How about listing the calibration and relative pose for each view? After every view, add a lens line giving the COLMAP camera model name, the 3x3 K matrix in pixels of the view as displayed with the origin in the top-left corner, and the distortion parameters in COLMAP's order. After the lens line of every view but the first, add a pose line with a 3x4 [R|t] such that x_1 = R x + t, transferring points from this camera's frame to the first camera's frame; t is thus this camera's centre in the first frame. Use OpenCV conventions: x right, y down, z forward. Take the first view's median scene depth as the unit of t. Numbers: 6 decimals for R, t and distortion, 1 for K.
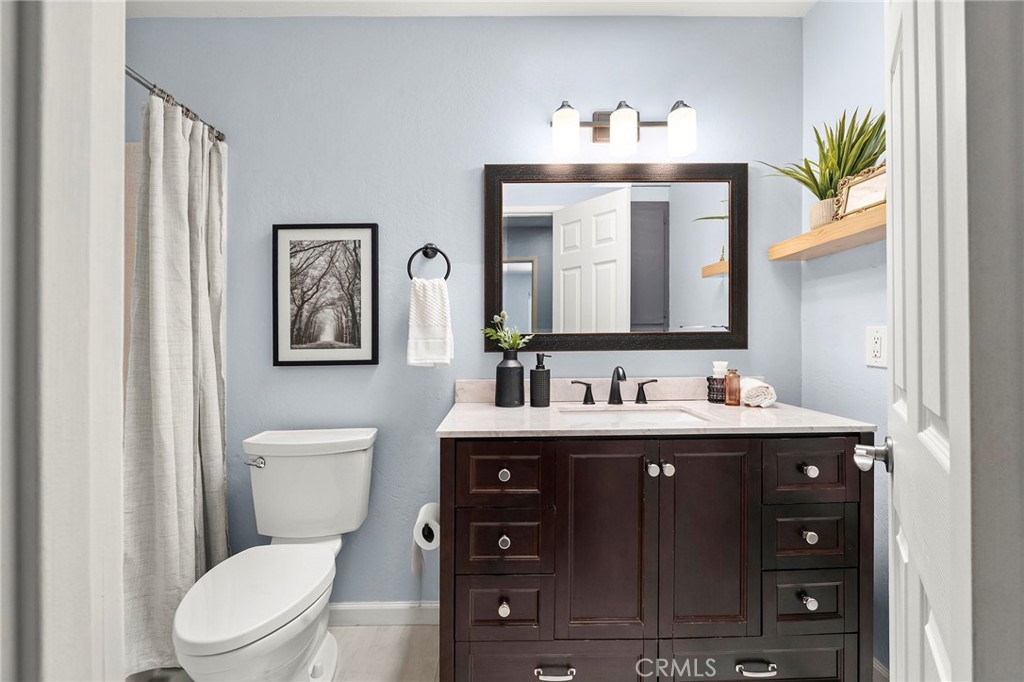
lens RADIAL K [[449.5, 0, 510.2], [0, 449.5, 338.0], [0, 0, 1]] dist [-0.001409, -0.000579]
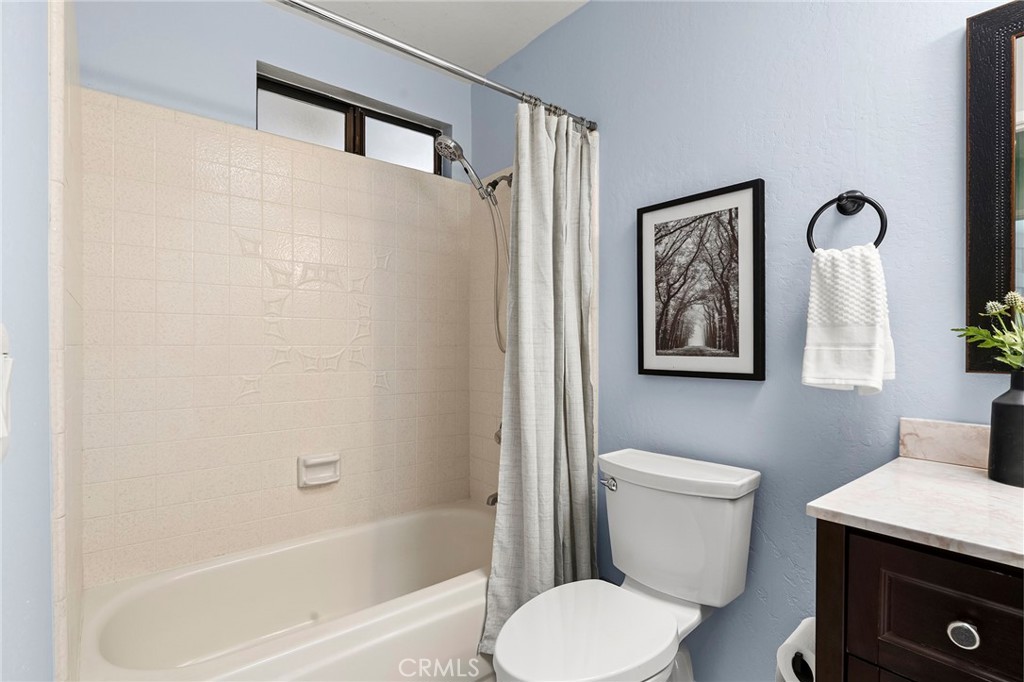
lens RADIAL K [[502.5, 0, 512.0], [0, 502.5, 341.0], [0, 0, 1]] dist [-0.002843, -0.000282]
pose [[0.627228, 0.009102, -0.778782, 0.069516], [-0.010671, 0.999938, 0.003092, -0.001384], [0.778763, 0.006371, 0.627286, 0.211600]]
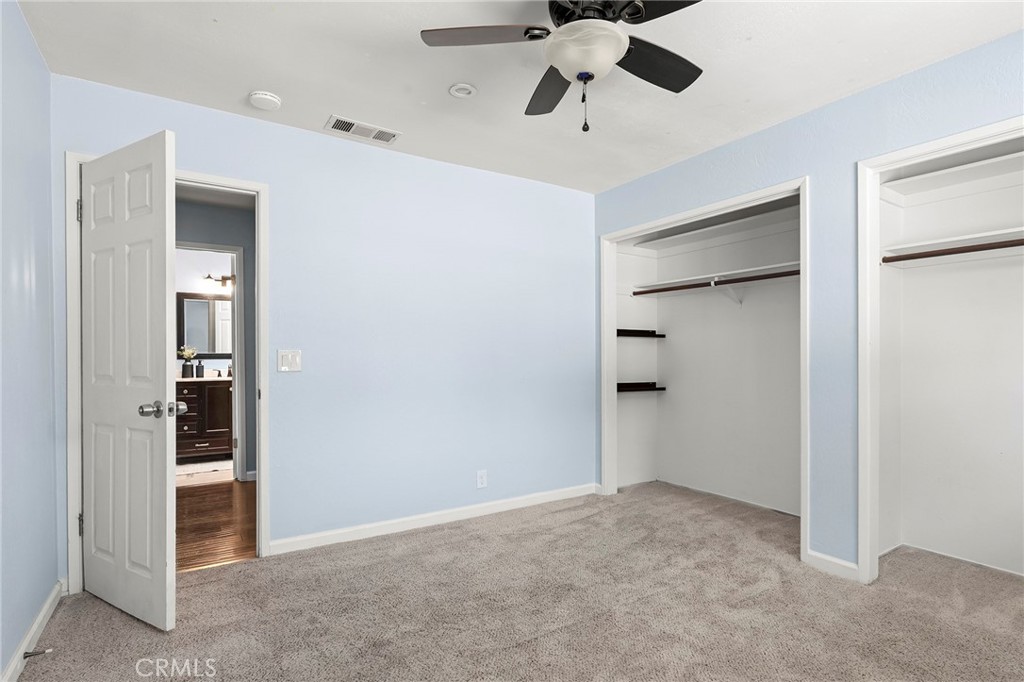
lens RADIAL K [[512.0, 0, 510.9], [0, 512.0, 355.5], [0, 0, 1]] dist [0.000900, 0.000125]
pose [[0.849010, 0.000954, 0.528376, 0.024072], [0.001013, 0.999994, -0.003434, 0.018802], [-0.528376, 0.003451, 0.849003, -2.876388]]
